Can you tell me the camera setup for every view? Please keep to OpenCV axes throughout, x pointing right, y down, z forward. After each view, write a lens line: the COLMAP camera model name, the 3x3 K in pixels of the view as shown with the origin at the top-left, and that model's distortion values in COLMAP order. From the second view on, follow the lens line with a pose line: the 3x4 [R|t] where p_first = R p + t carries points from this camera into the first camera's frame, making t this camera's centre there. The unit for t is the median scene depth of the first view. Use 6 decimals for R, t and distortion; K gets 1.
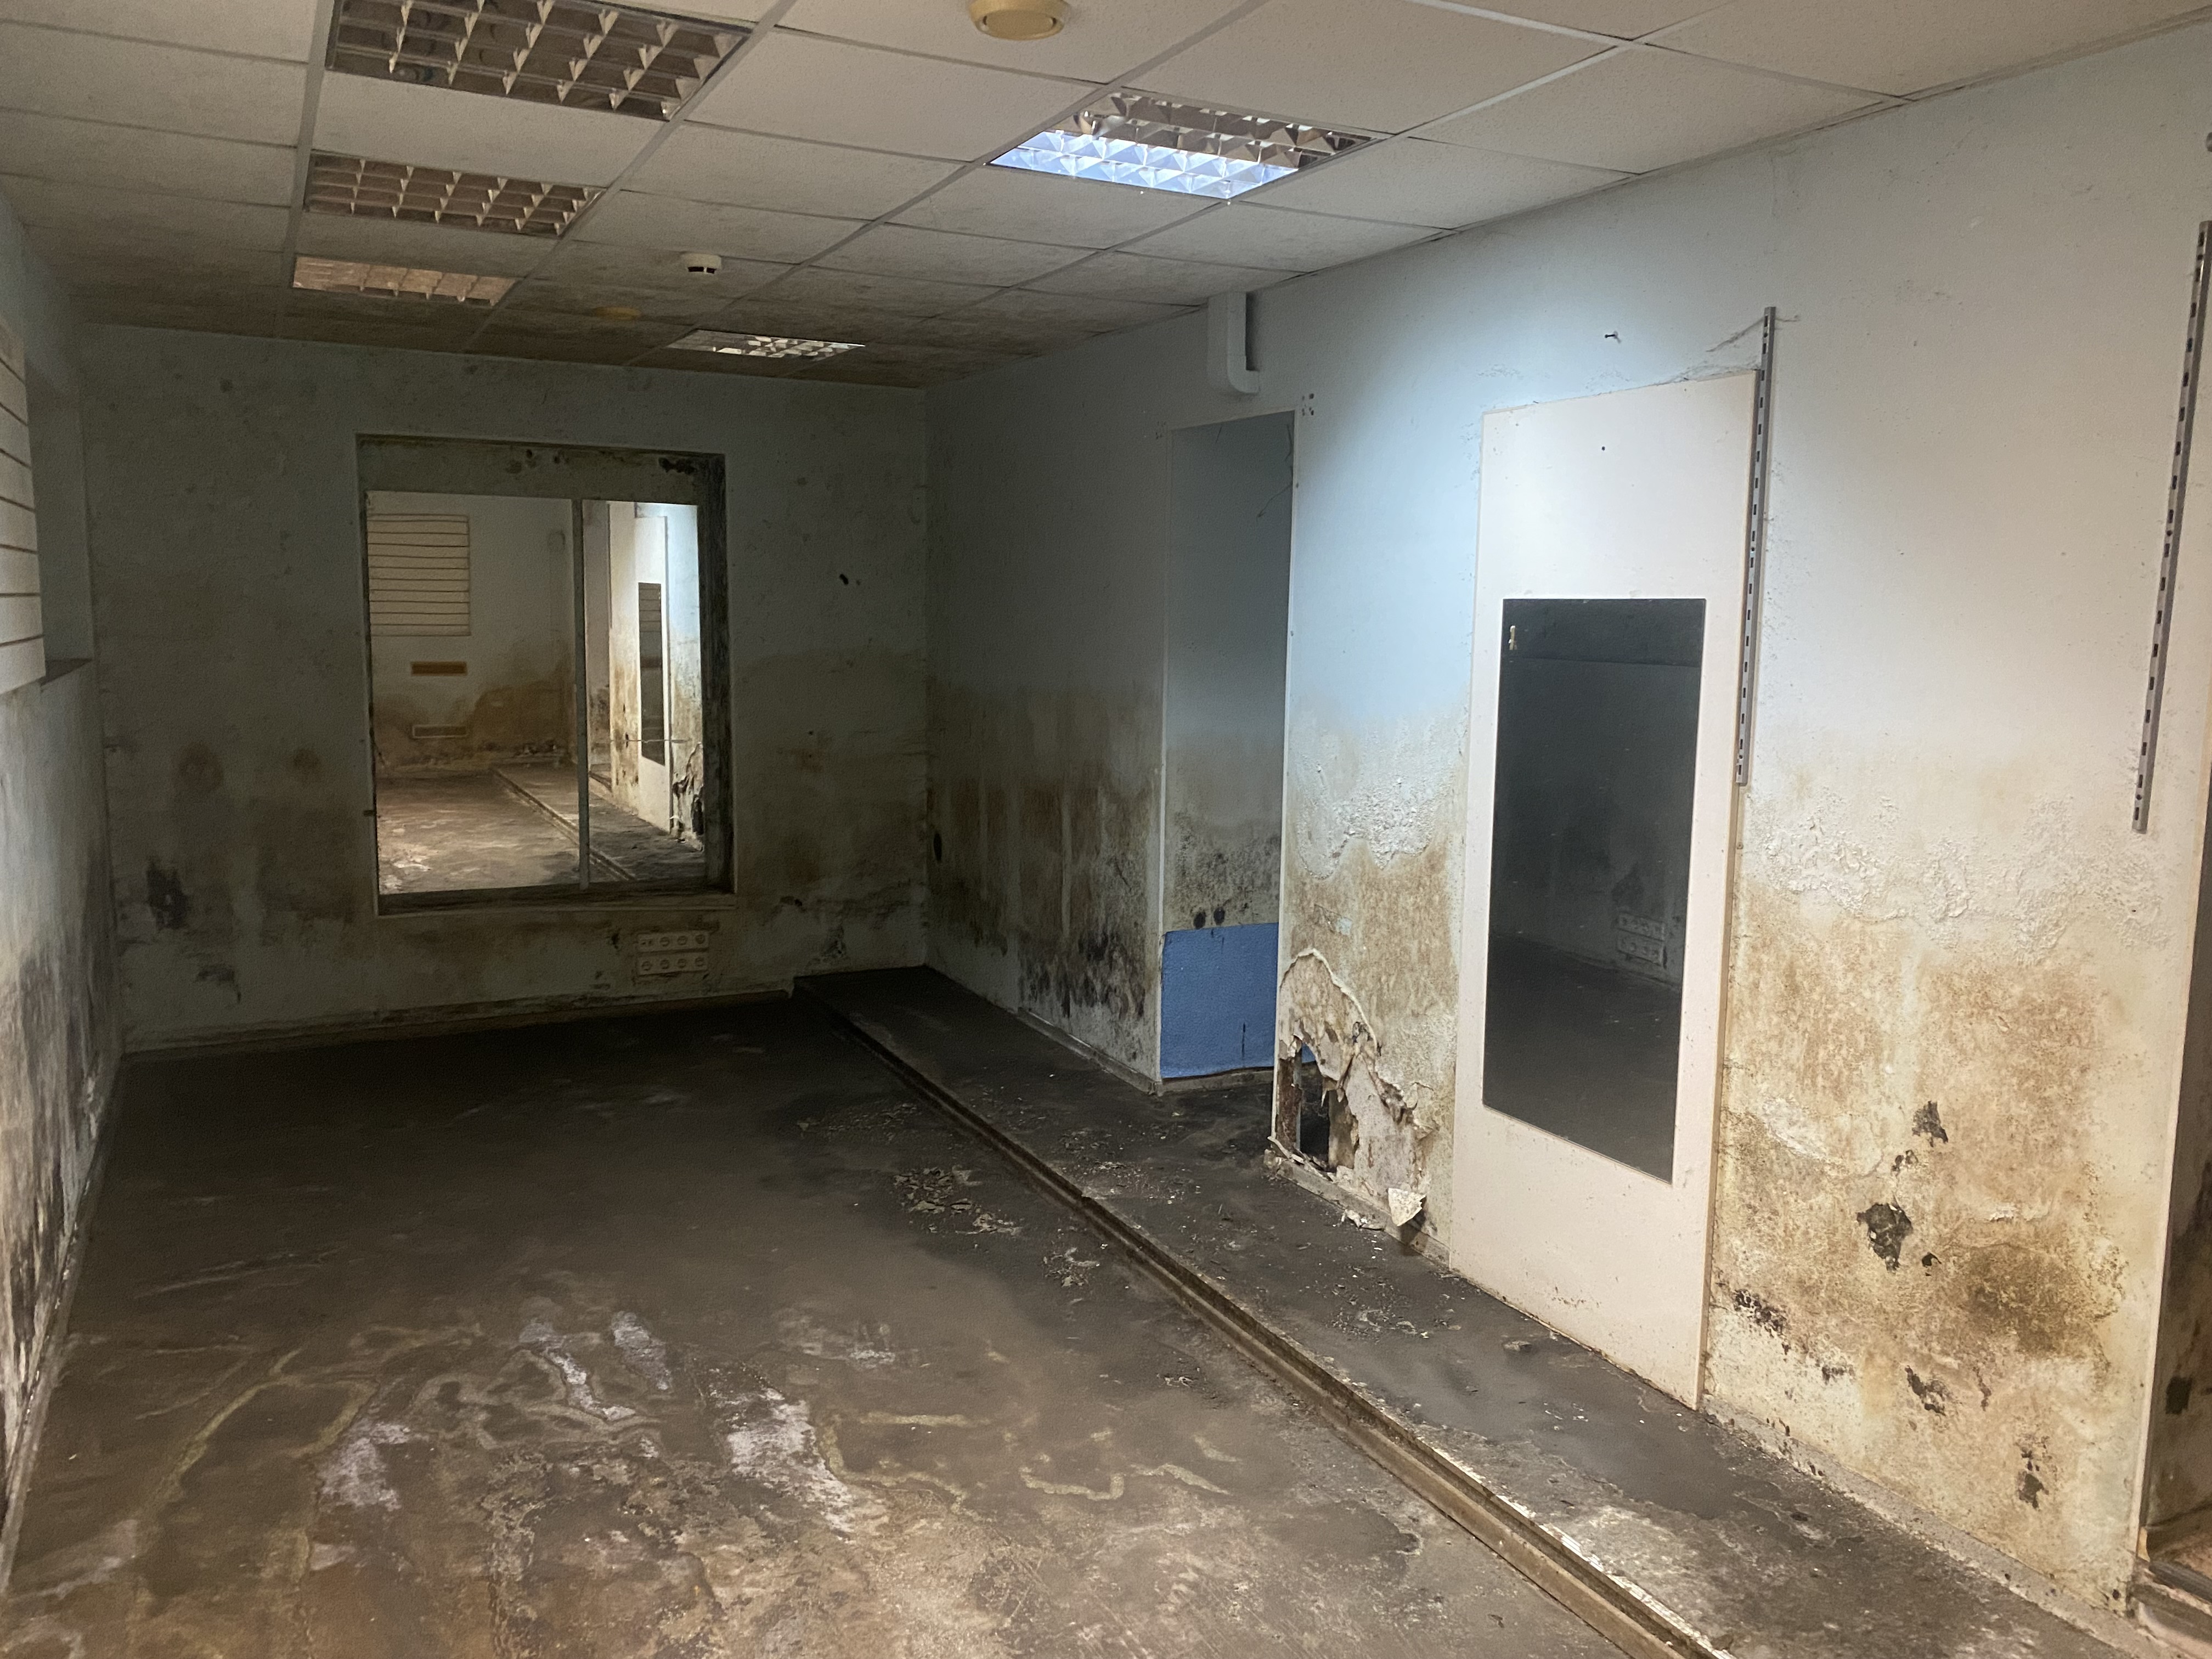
lens RADIAL K [[1688.2, 0, 1106.9], [0, 1688.2, 829.9], [0, 0, 1]] dist [0.003114, -0.000588]
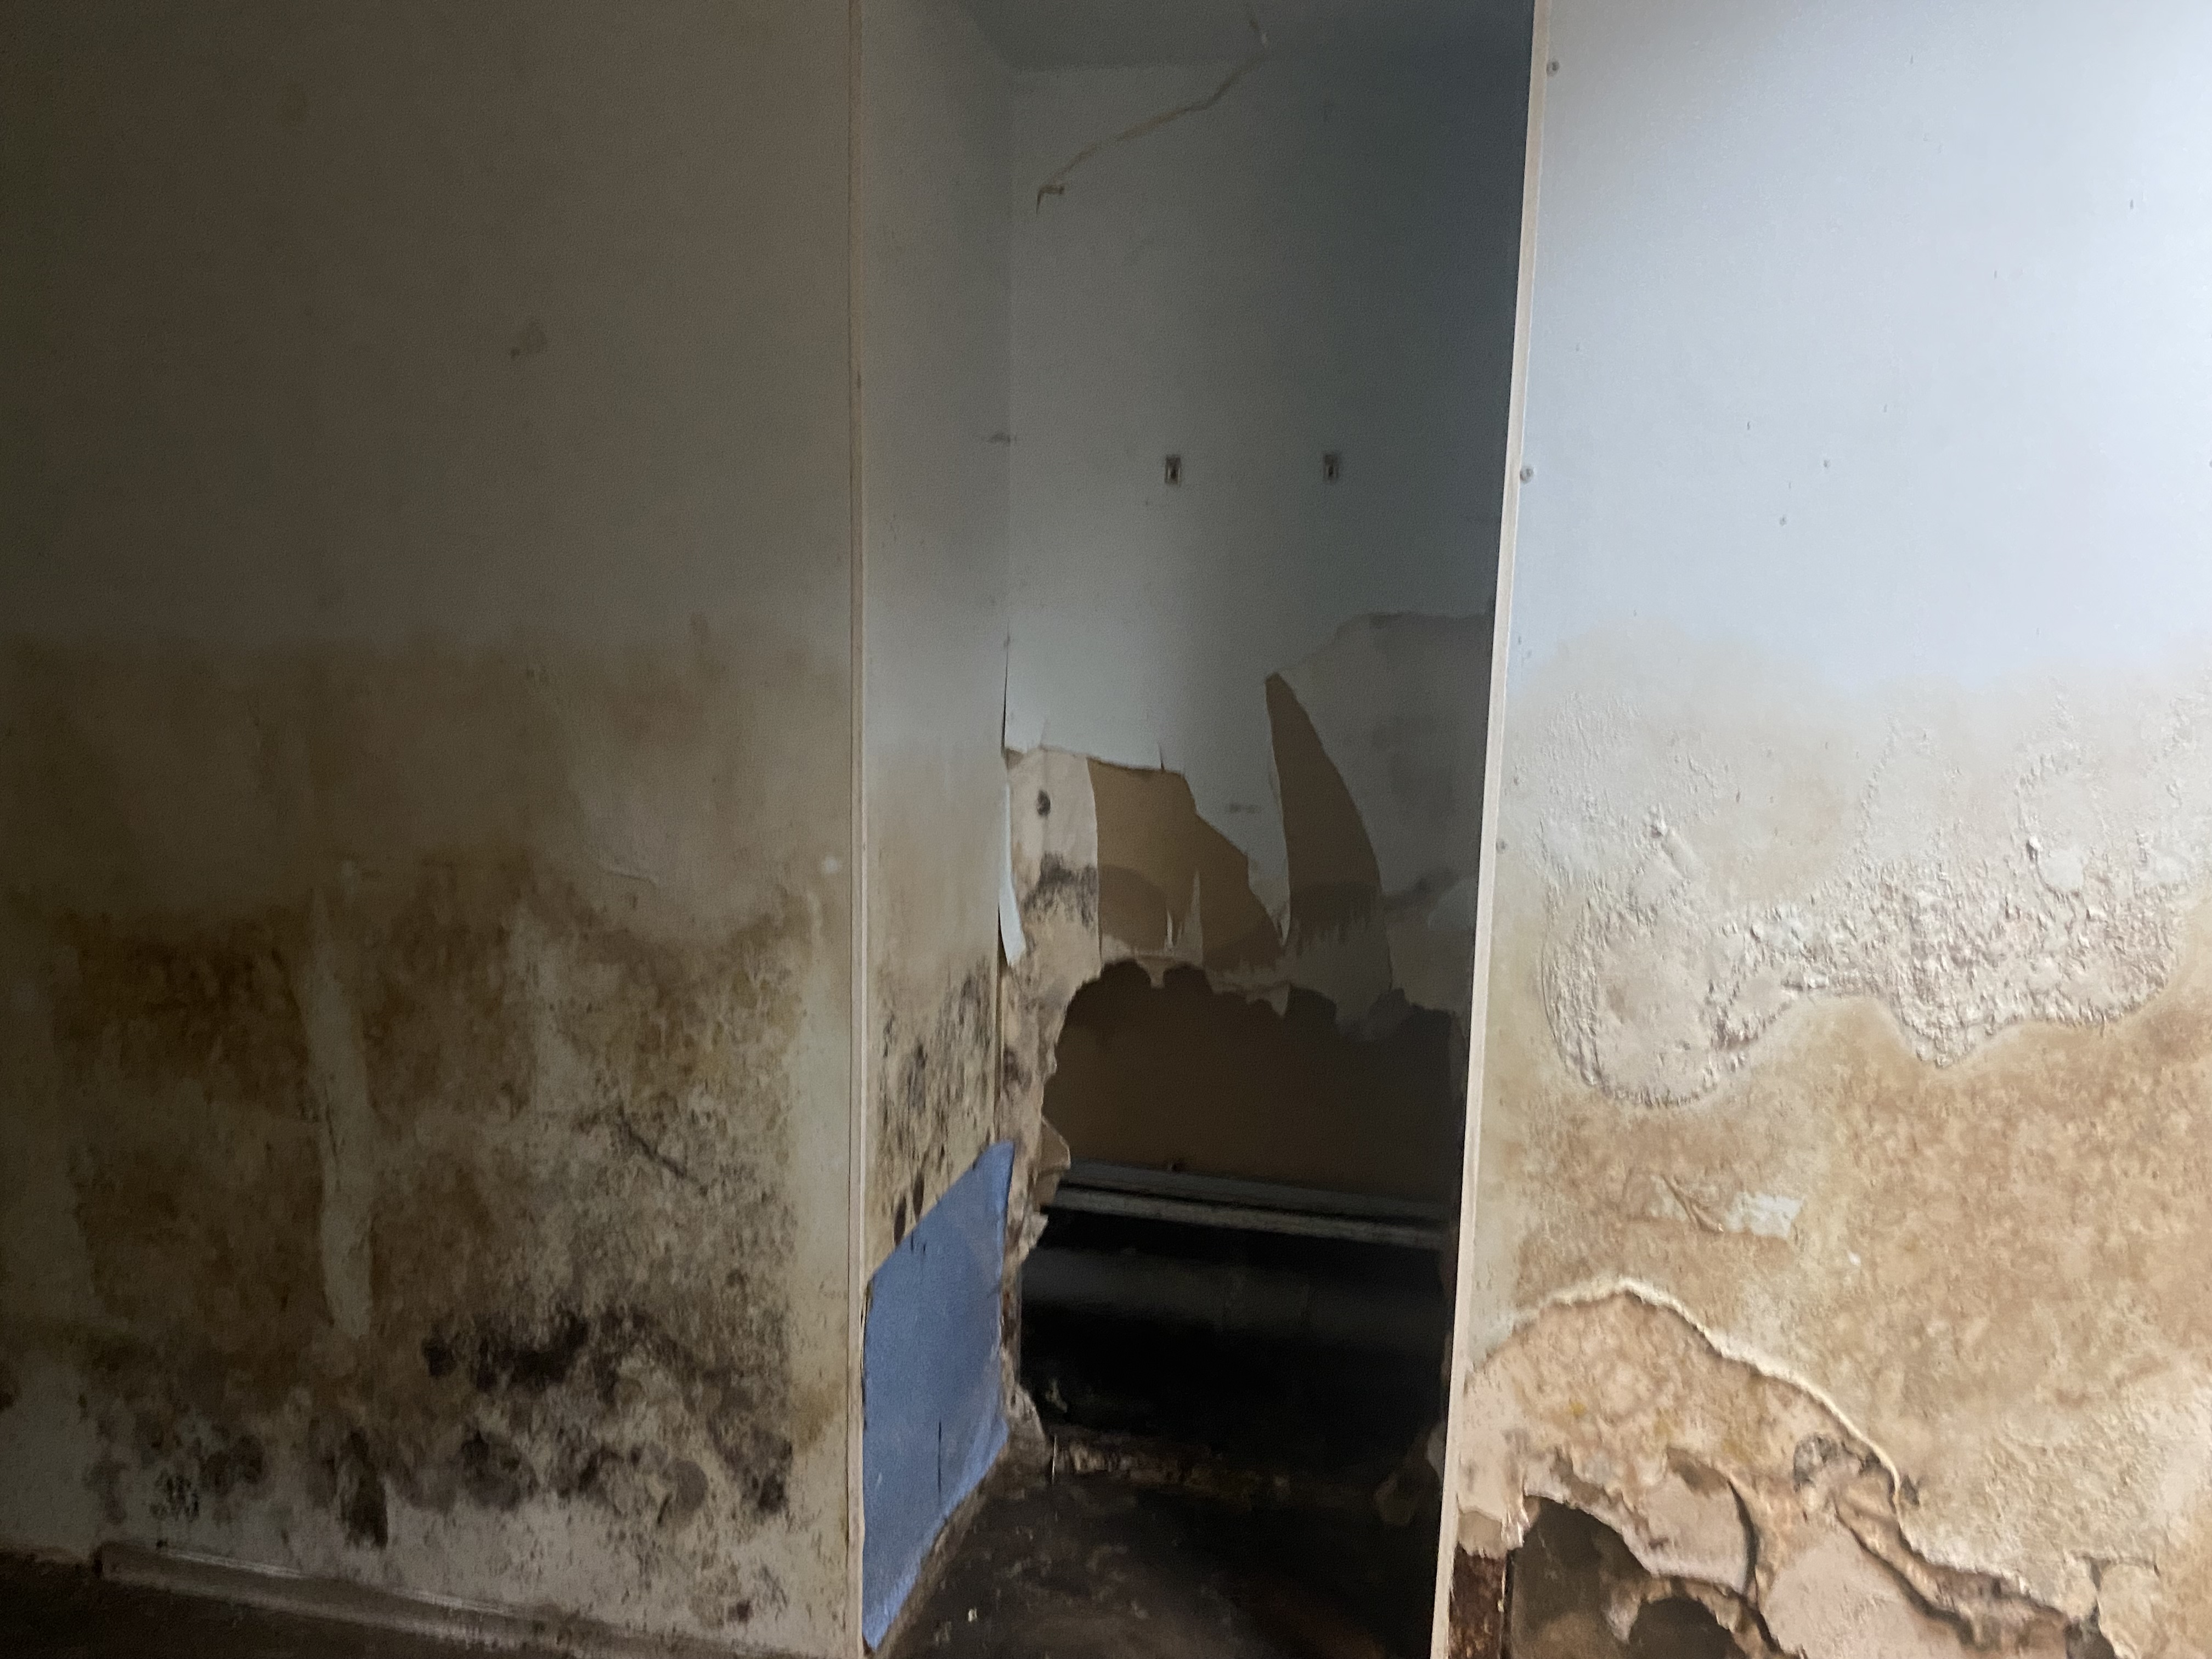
lens RADIAL K [[1688.2, 0, 1105.1], [0, 1688.2, 826.5], [0, 0, 1]] dist [0.003114, -0.000588]
pose [[0.626446, -0.120533, 0.770089, -0.238432], [0.090343, 0.992541, 0.081859, -0.075762], [-0.774212, 0.018292, 0.632662, 0.815421]]
